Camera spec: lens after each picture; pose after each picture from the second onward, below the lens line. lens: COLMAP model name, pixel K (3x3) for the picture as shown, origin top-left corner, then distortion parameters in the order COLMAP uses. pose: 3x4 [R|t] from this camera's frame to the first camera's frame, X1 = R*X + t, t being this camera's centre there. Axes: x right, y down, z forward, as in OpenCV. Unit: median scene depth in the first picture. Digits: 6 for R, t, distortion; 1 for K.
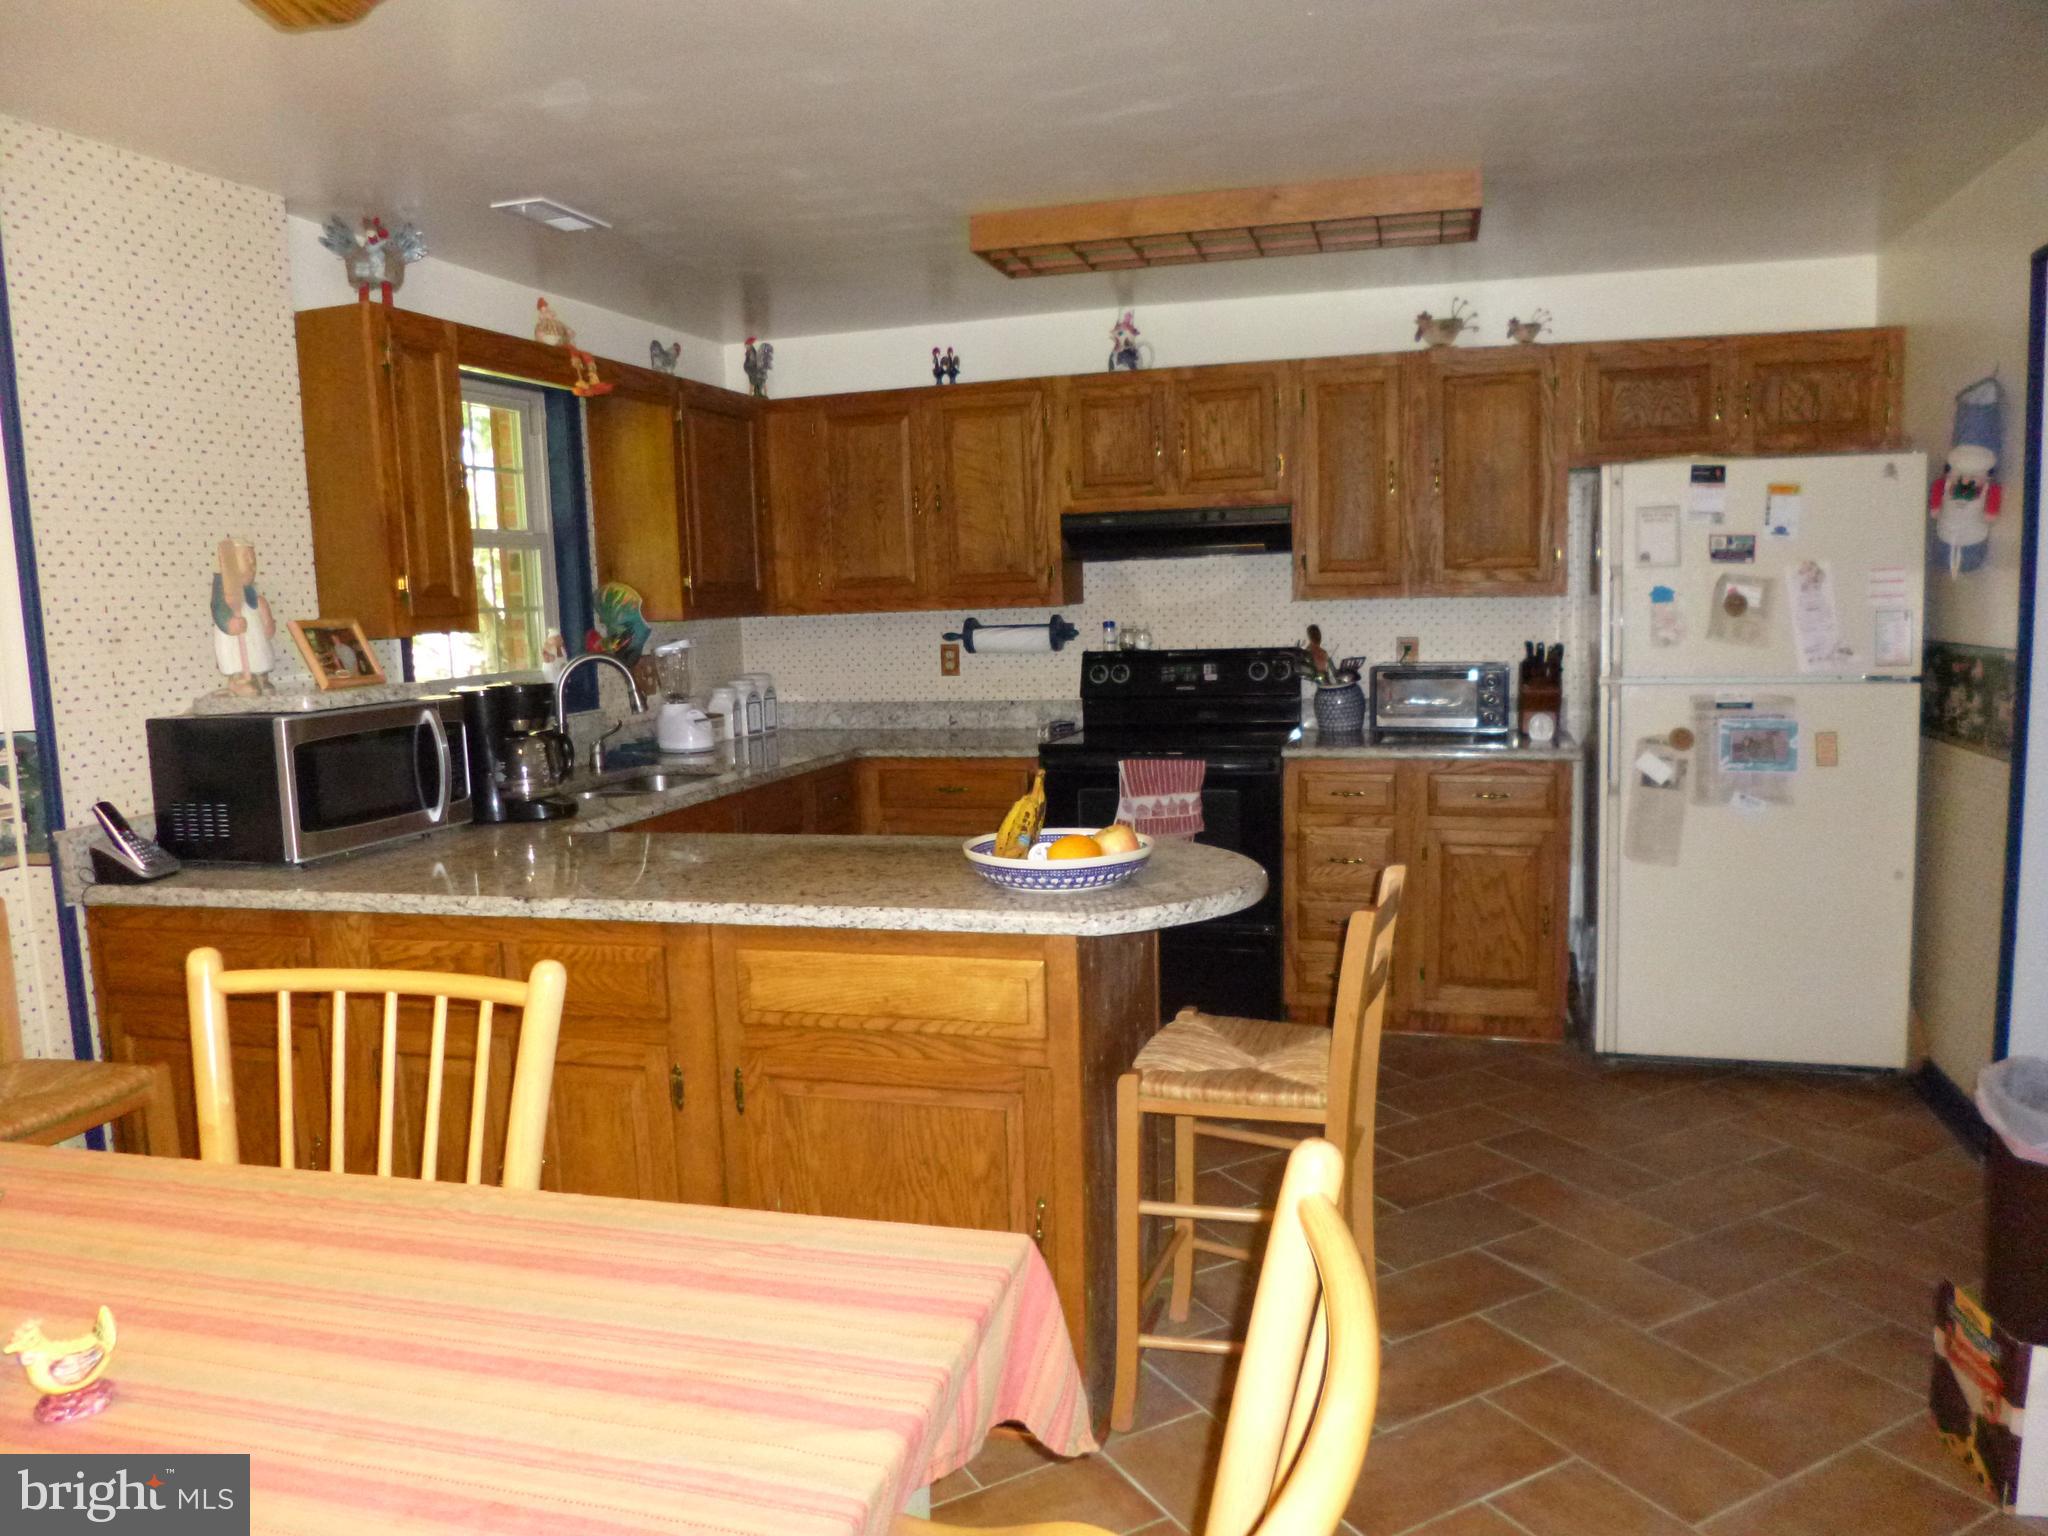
lens RADIAL K [[1474.4, 0, 1008.8], [0, 1474.4, 756.9], [0, 0, 1]] dist [-0.053708, 0.016468]
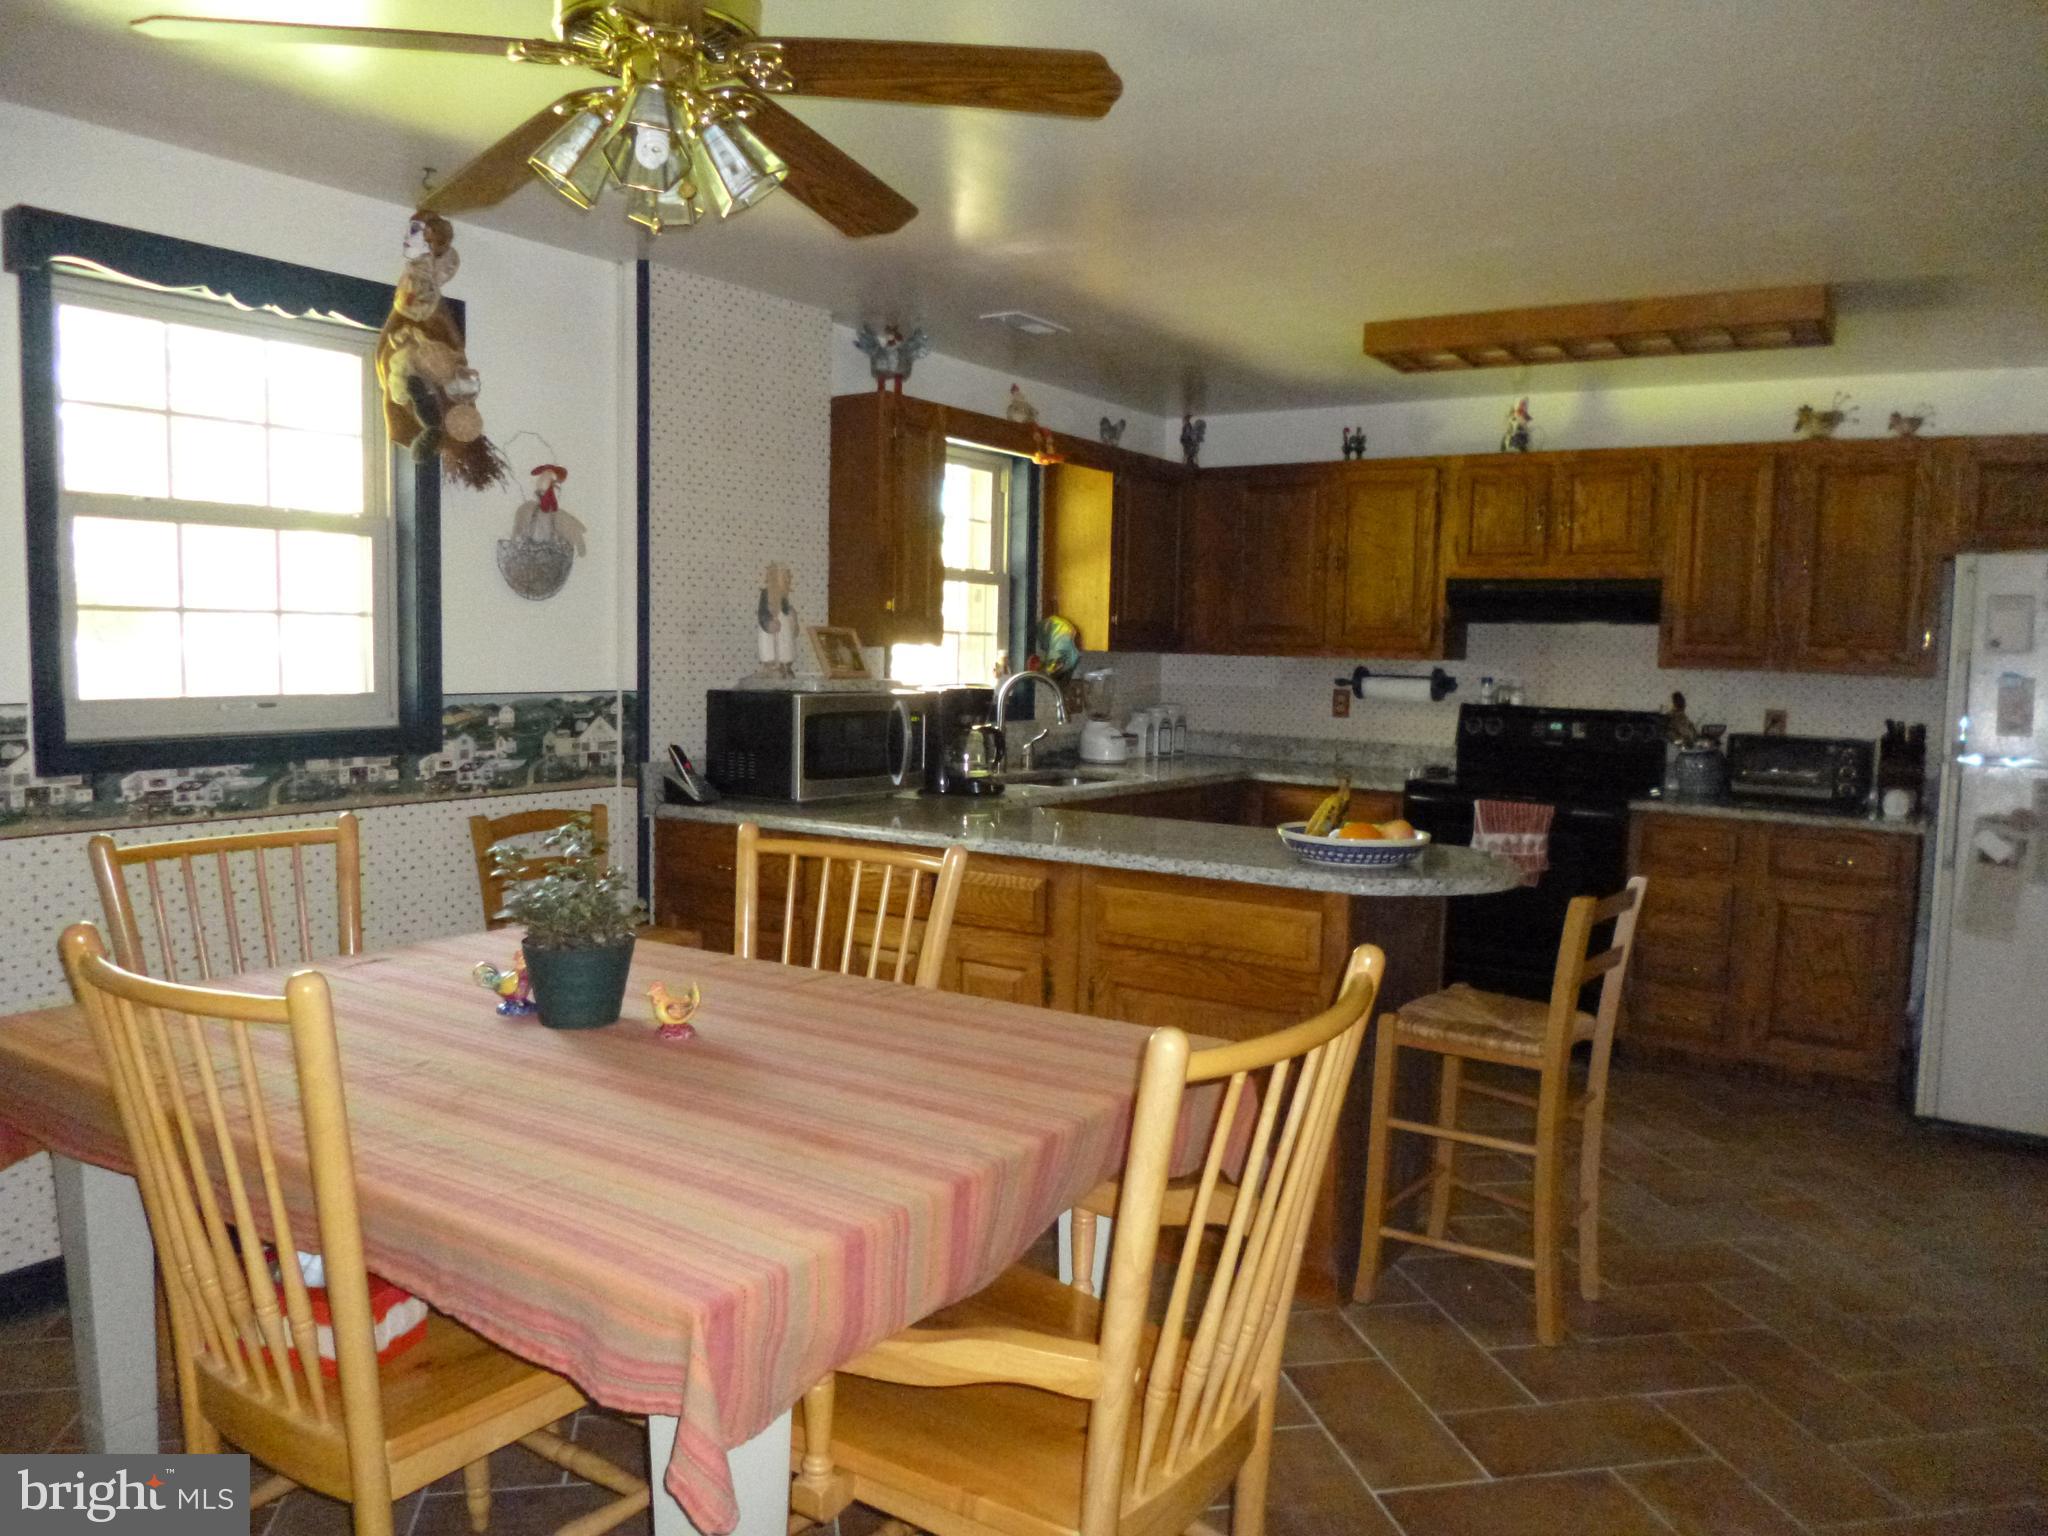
lens RADIAL K [[1474.4, 0, 1015.8], [0, 1474.4, 755.8], [0, 0, 1]] dist [-0.053708, 0.016468]
pose [[0.952315, 0.079974, -0.294448, 0.068119], [-0.091088, 0.995549, -0.024201, 0.028020], [0.291202, 0.049868, 0.955361, -0.164076]]
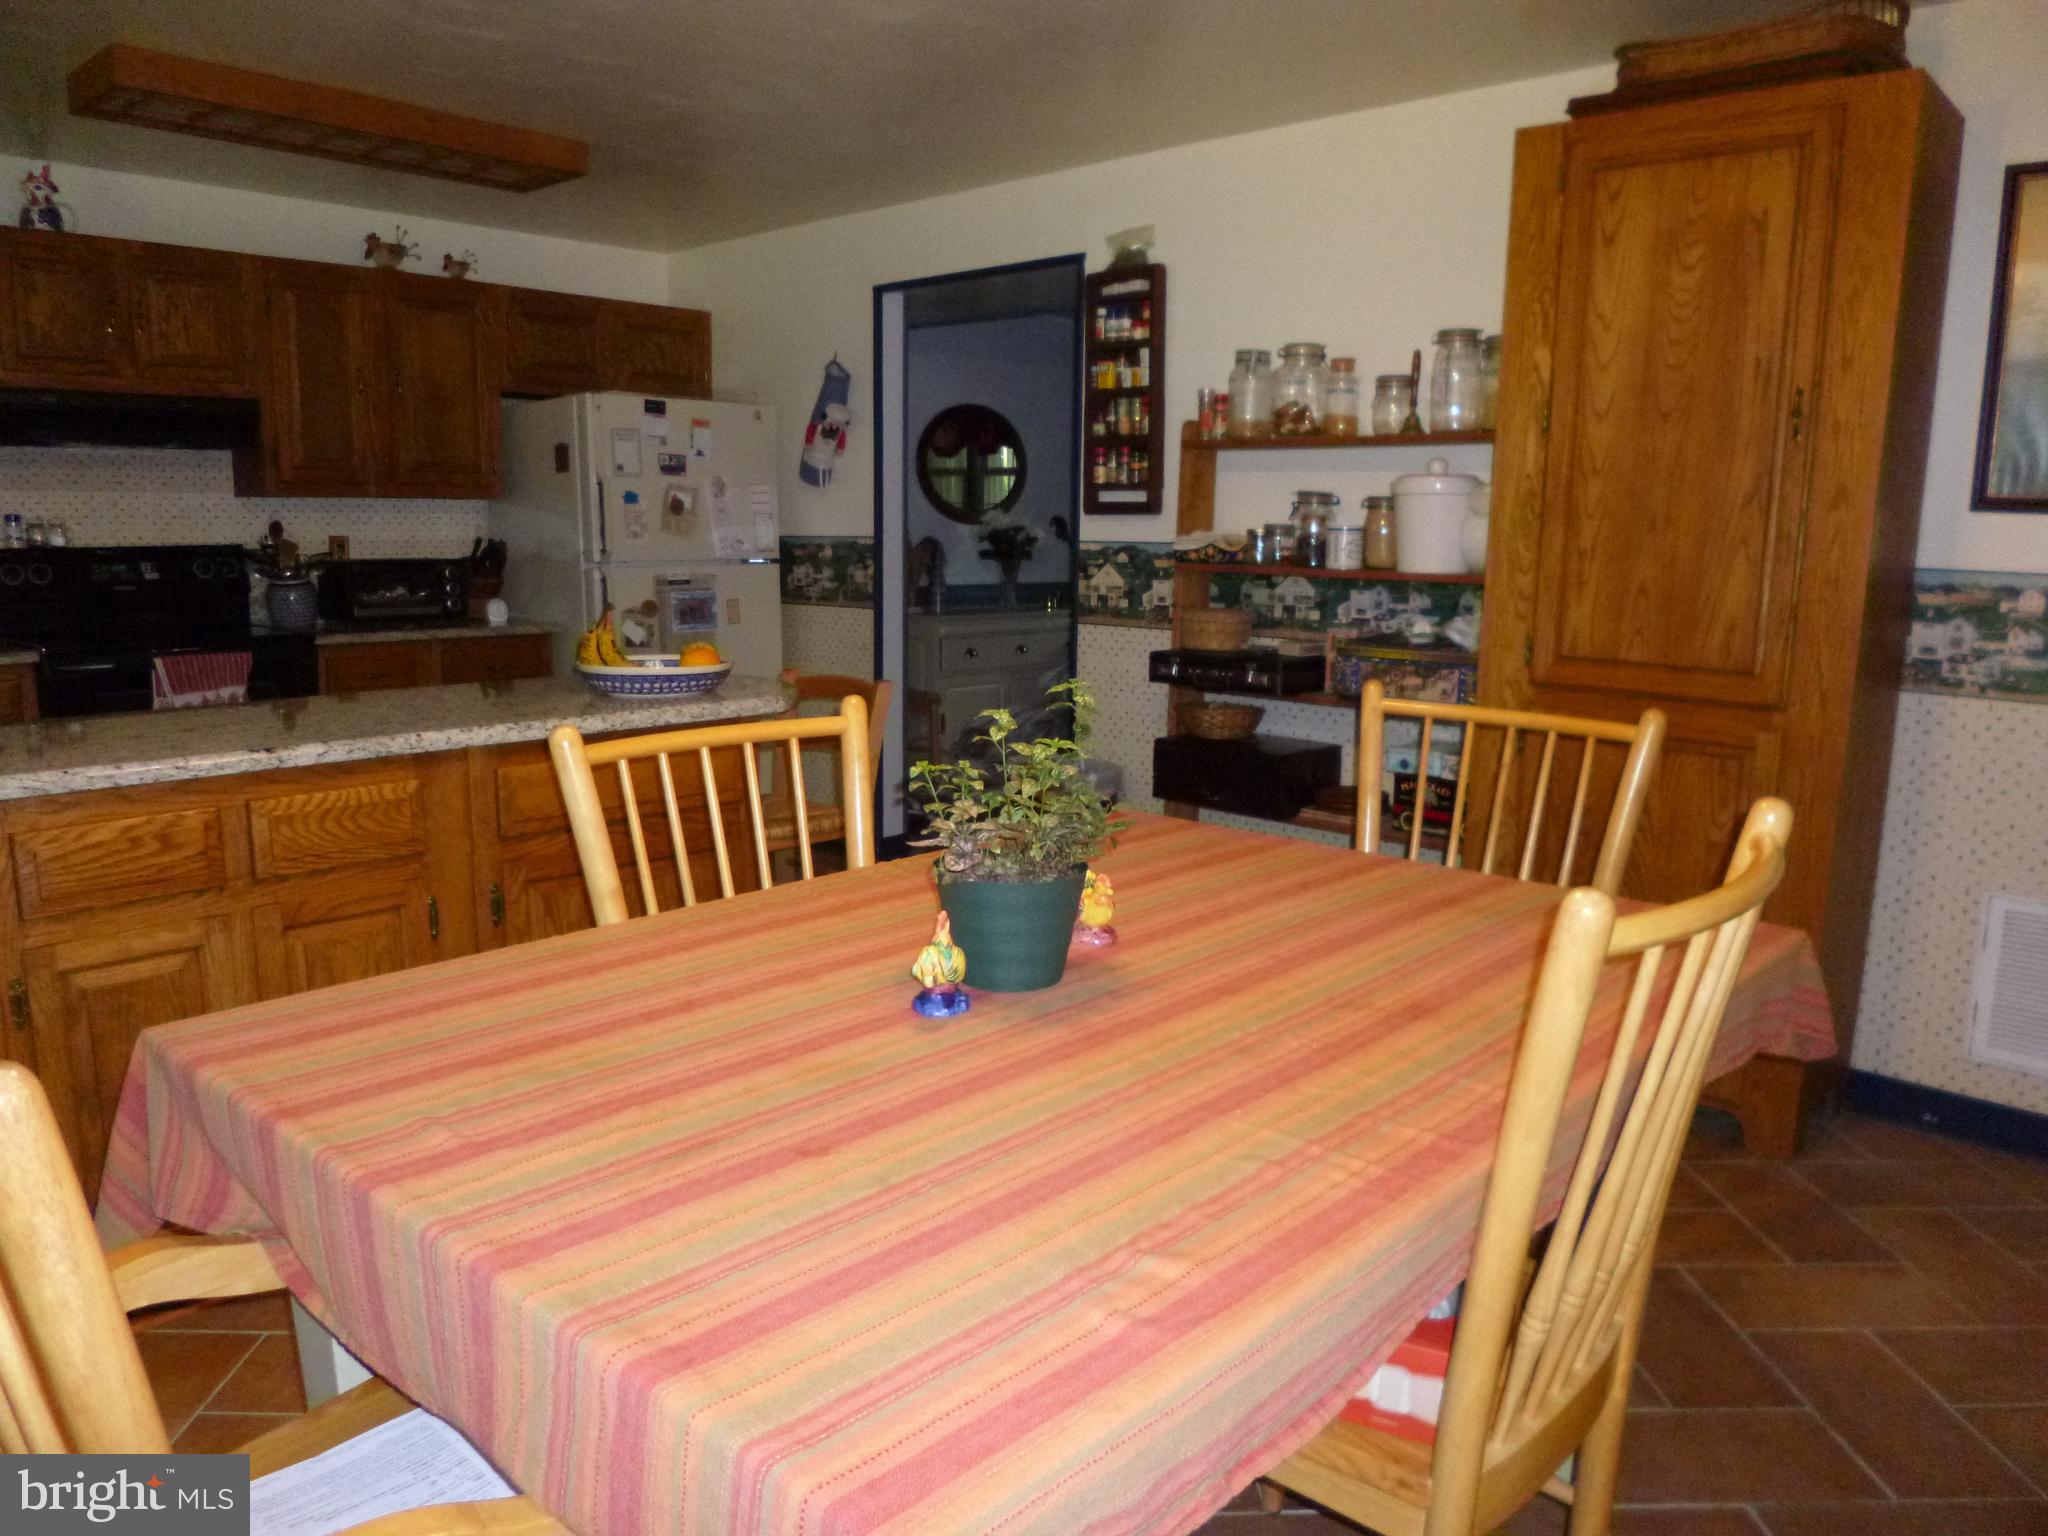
lens RADIAL K [[1474.4, 0, 1029.2], [0, 1474.4, 751.1], [0, 0, 1]] dist [-0.053708, 0.016468]
pose [[0.445046, -0.105677, 0.889251, -0.502792], [0.082308, 0.993636, 0.076889, 0.036417], [-0.891717, 0.038974, 0.450912, 0.091384]]
